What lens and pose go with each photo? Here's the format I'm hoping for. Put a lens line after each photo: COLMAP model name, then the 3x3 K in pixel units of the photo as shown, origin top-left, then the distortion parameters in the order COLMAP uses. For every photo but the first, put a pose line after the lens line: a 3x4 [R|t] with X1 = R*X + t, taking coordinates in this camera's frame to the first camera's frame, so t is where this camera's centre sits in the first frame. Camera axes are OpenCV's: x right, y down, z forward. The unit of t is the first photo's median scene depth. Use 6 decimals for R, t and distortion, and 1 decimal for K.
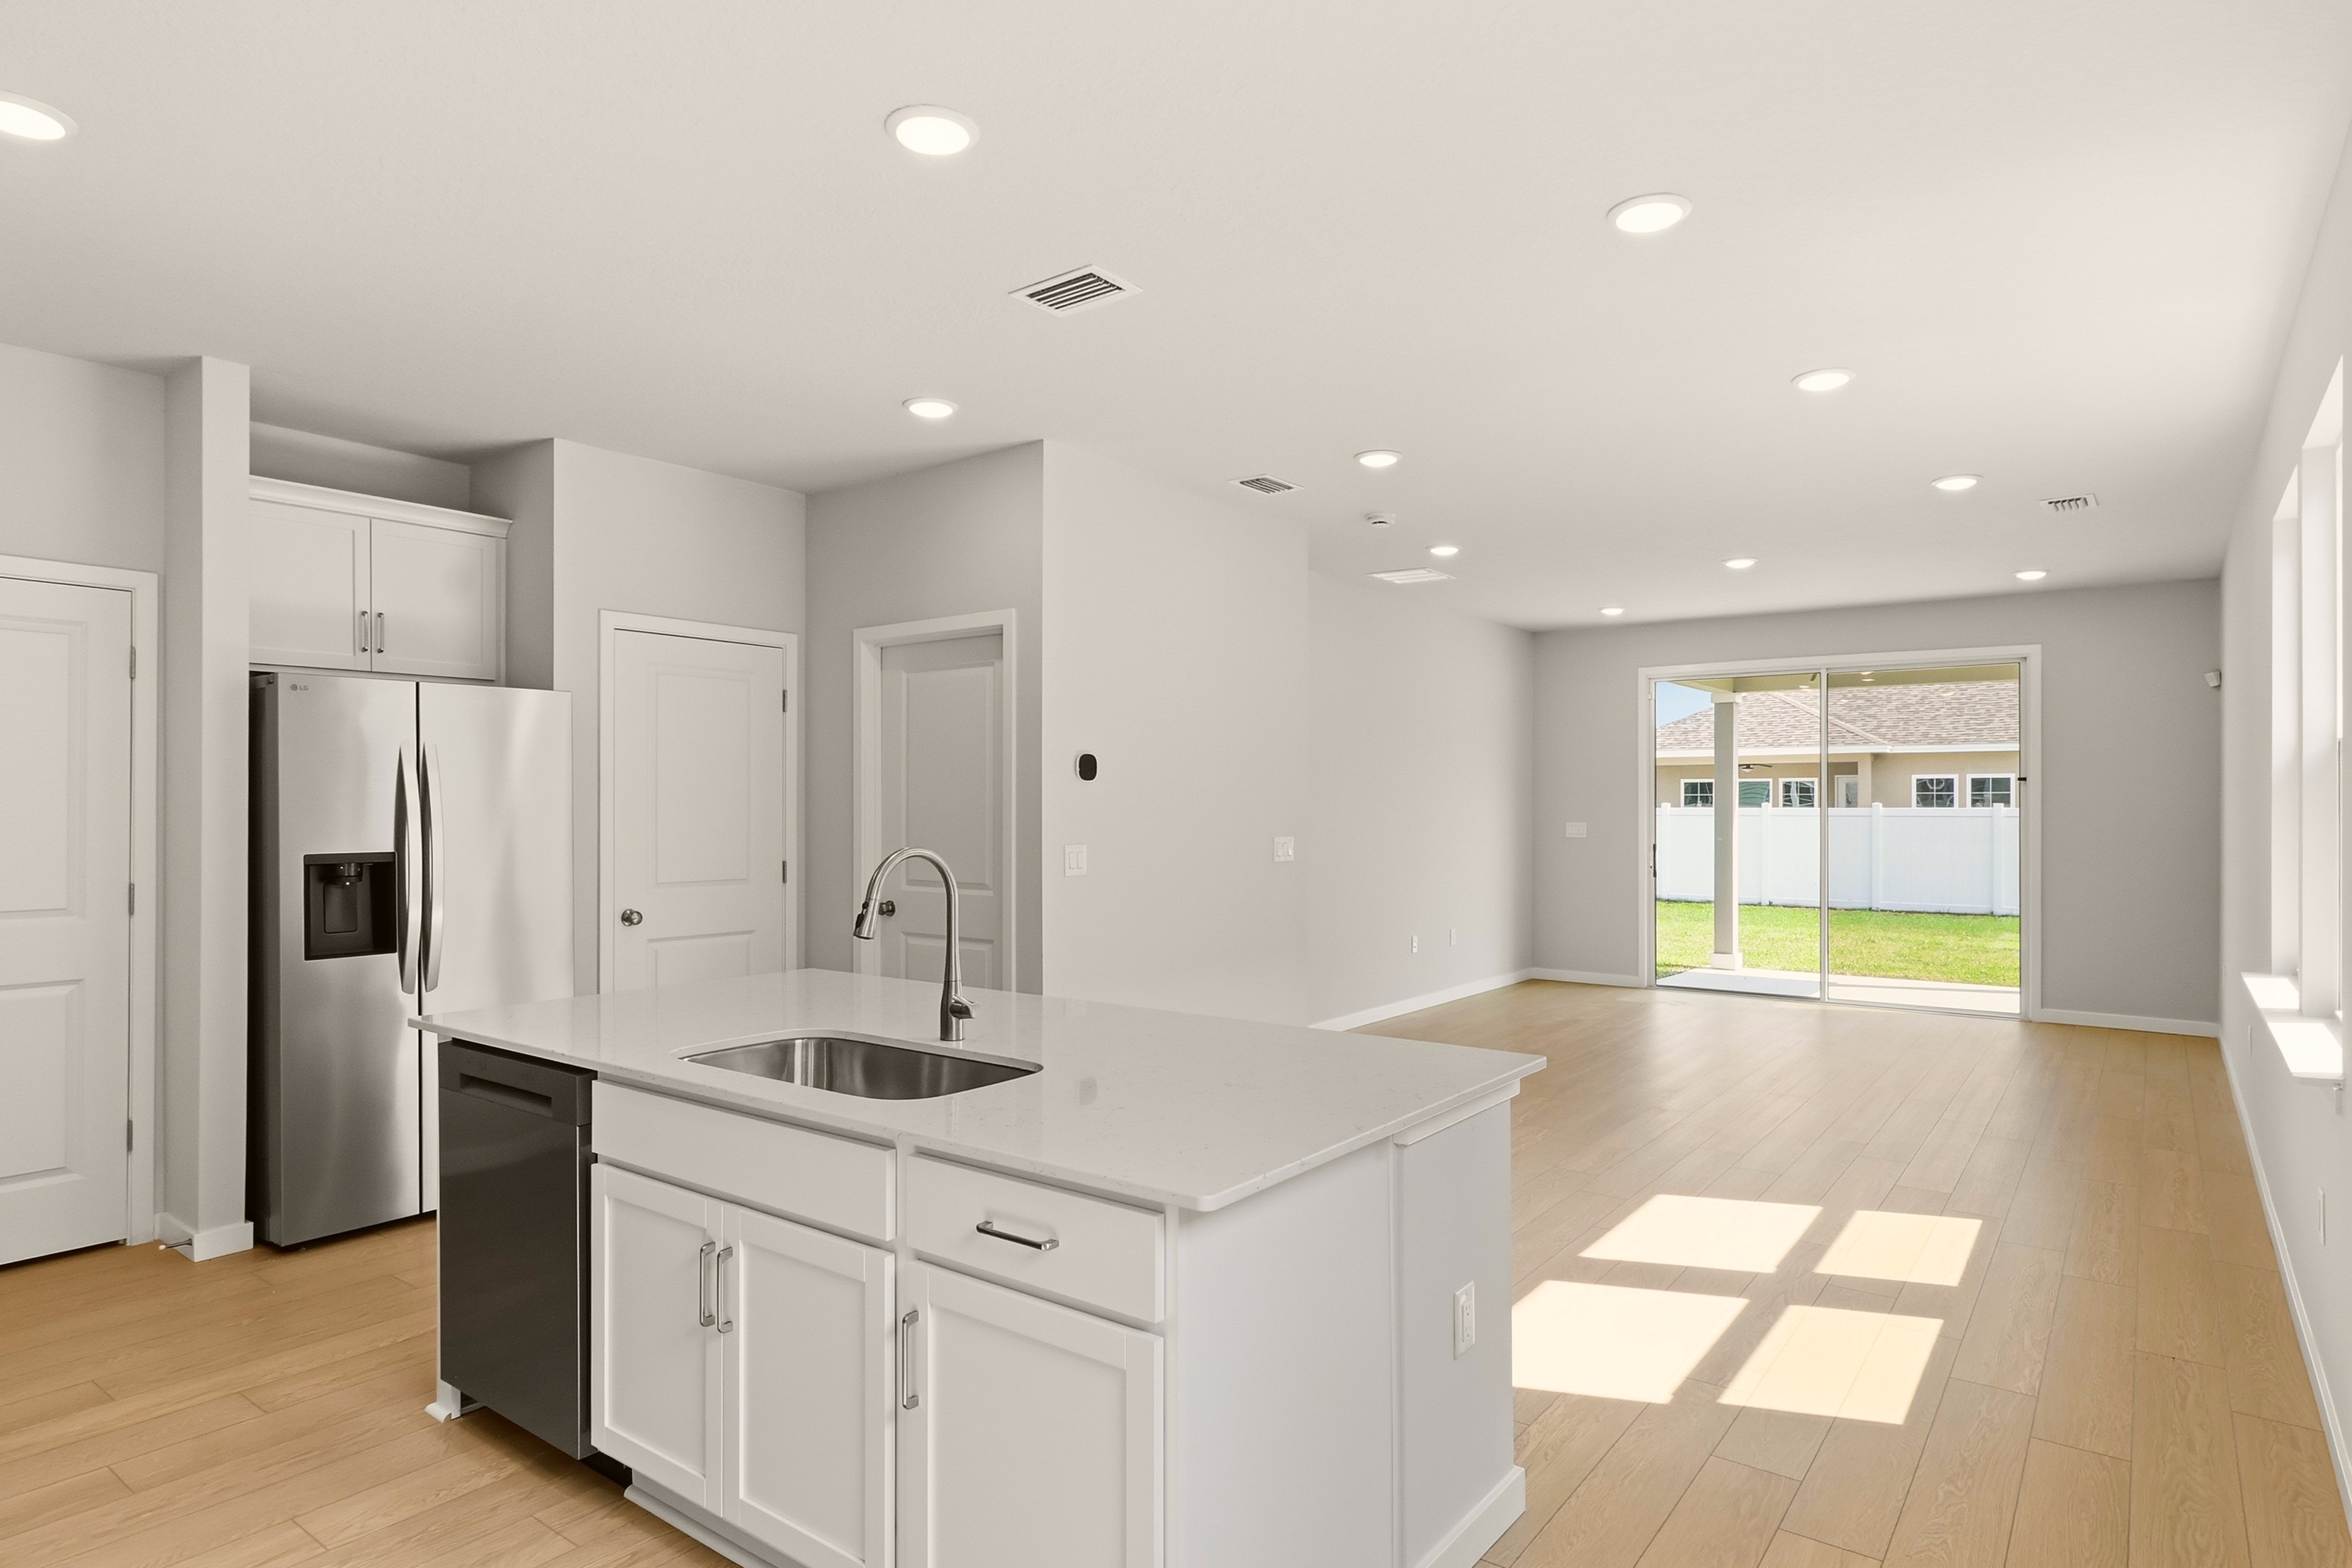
lens RADIAL K [[1305.0, 0, 1188.6], [0, 1305.0, 806.7], [0, 0, 1]] dist [0.002245, -0.000477]
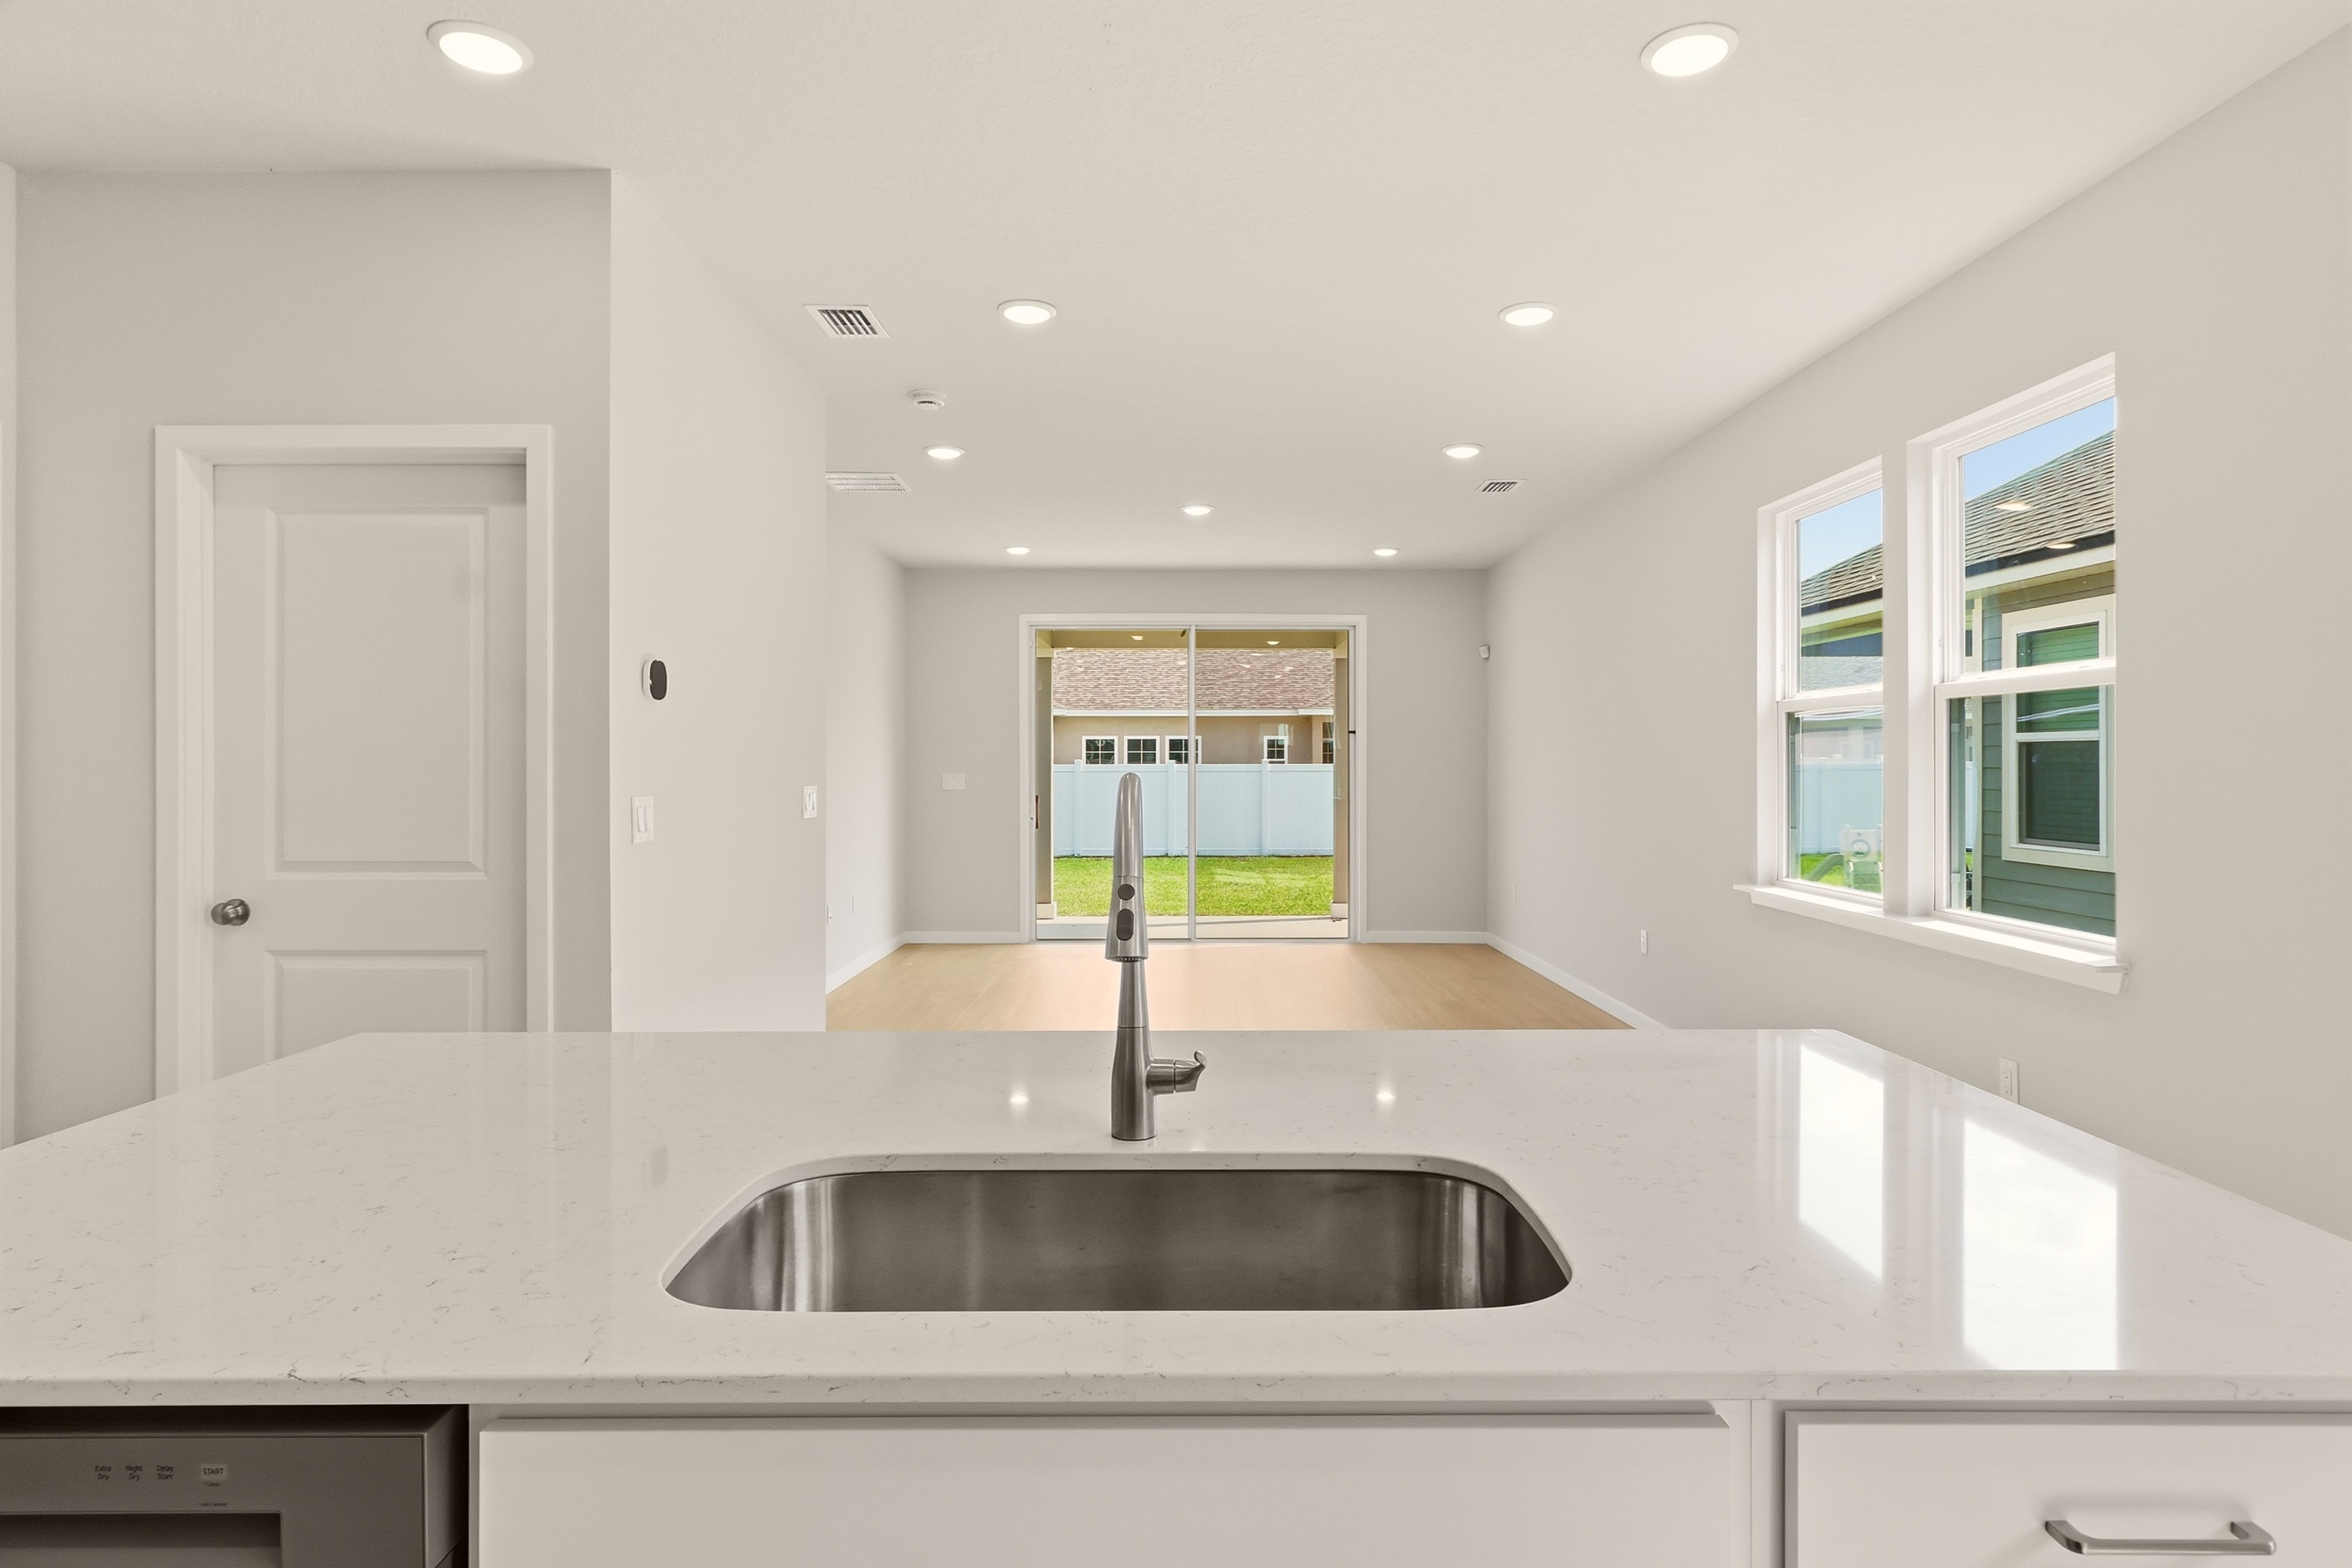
lens RADIAL K [[1290.5, 0, 1192.0], [0, 1290.5, 767.3], [0, 0, 1]] dist [0.006220, -0.002406]
pose [[0.795459, -0.002390, 0.606003, -0.134378], [0.002684, 0.999996, 0.000421, 0.007634], [-0.606002, 0.001291, 0.795462, 0.156881]]
